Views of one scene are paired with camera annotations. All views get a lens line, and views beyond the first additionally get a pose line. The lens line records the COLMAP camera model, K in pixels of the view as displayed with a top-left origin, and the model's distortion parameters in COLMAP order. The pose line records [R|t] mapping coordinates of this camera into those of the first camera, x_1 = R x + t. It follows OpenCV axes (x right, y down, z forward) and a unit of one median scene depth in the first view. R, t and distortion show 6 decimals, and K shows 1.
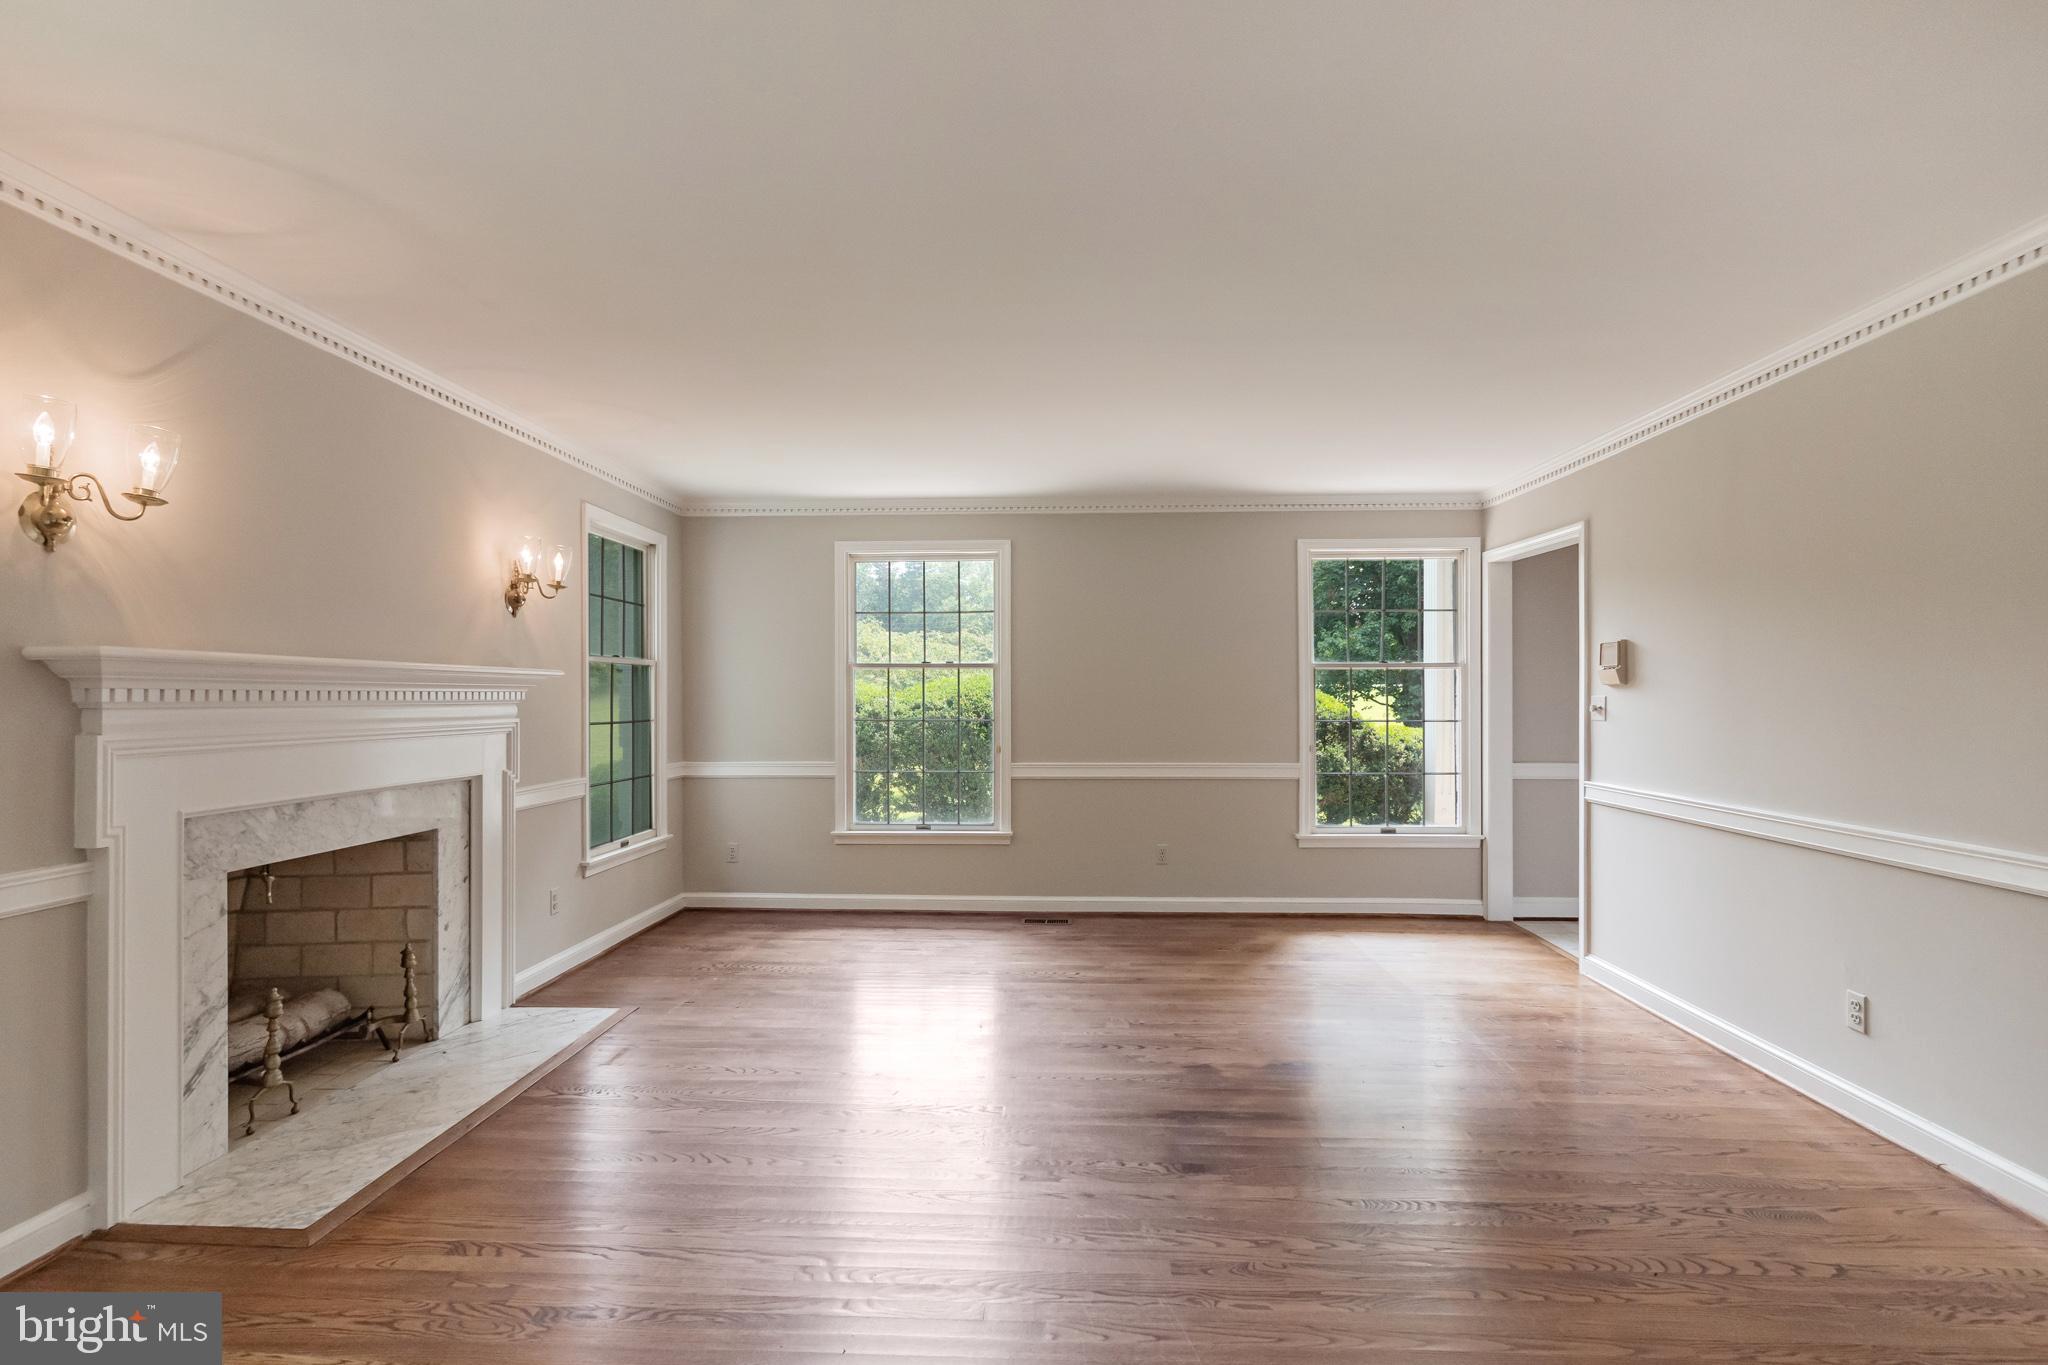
lens RADIAL K [[984.0, 0, 1023.0], [0, 984.0, 691.3], [0, 0, 1]] dist [-0.001105, 0.002196]
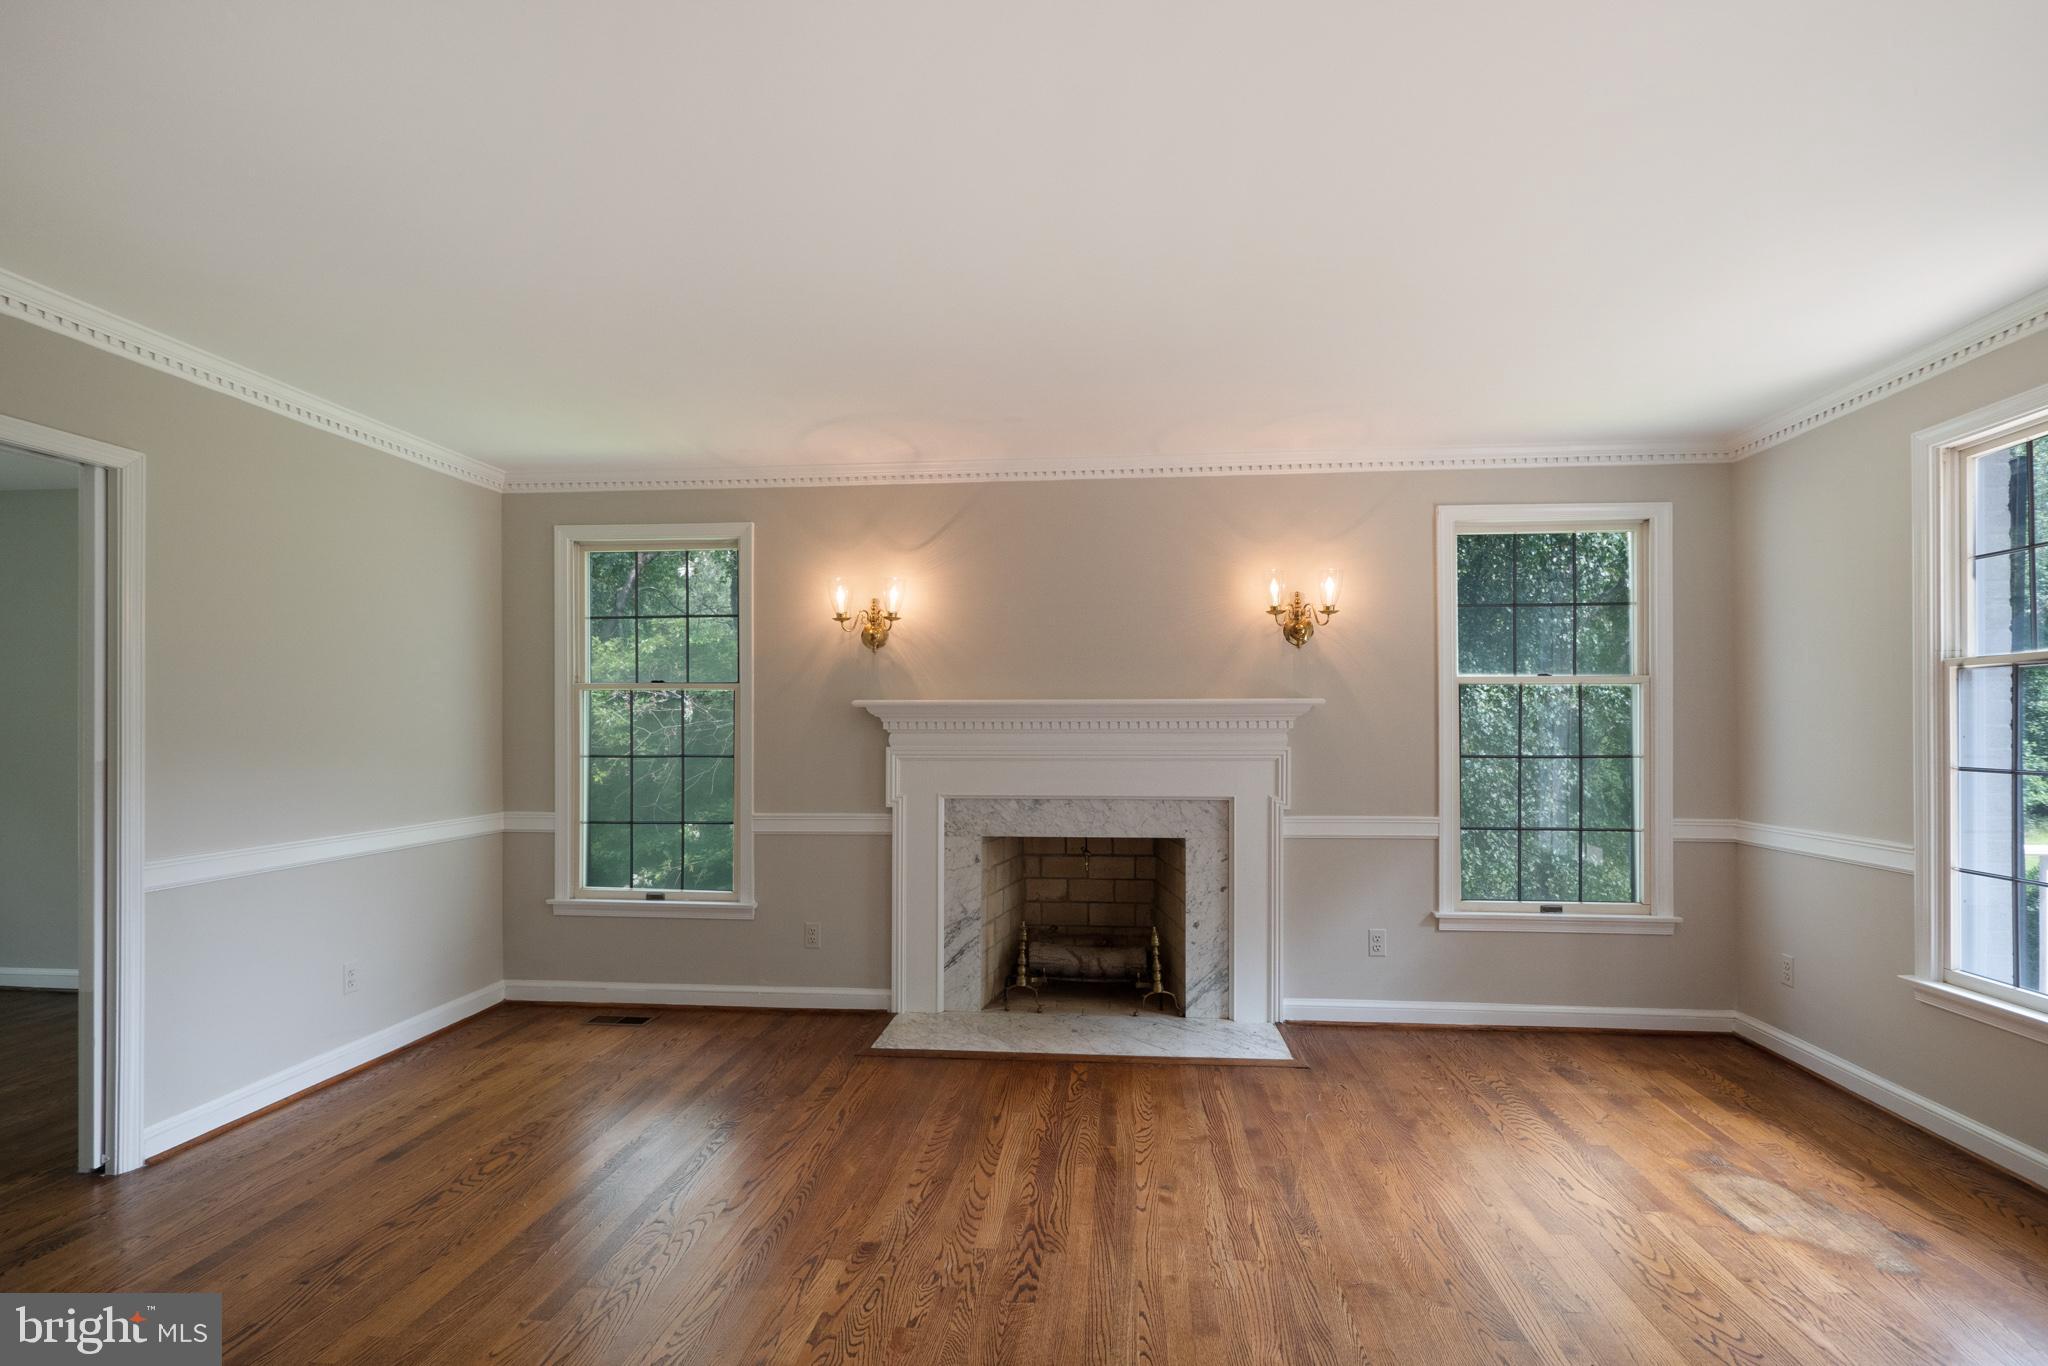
lens RADIAL K [[984.0, 0, 1026.0], [0, 984.0, 723.9], [0, 0, 1]] dist [-0.001105, 0.002196]
pose [[-0.055688, -0.002856, -0.998444, 0.629106], [0.006203, 0.999976, -0.003207, 0.005647], [0.998429, -0.006372, -0.055669, 0.935457]]
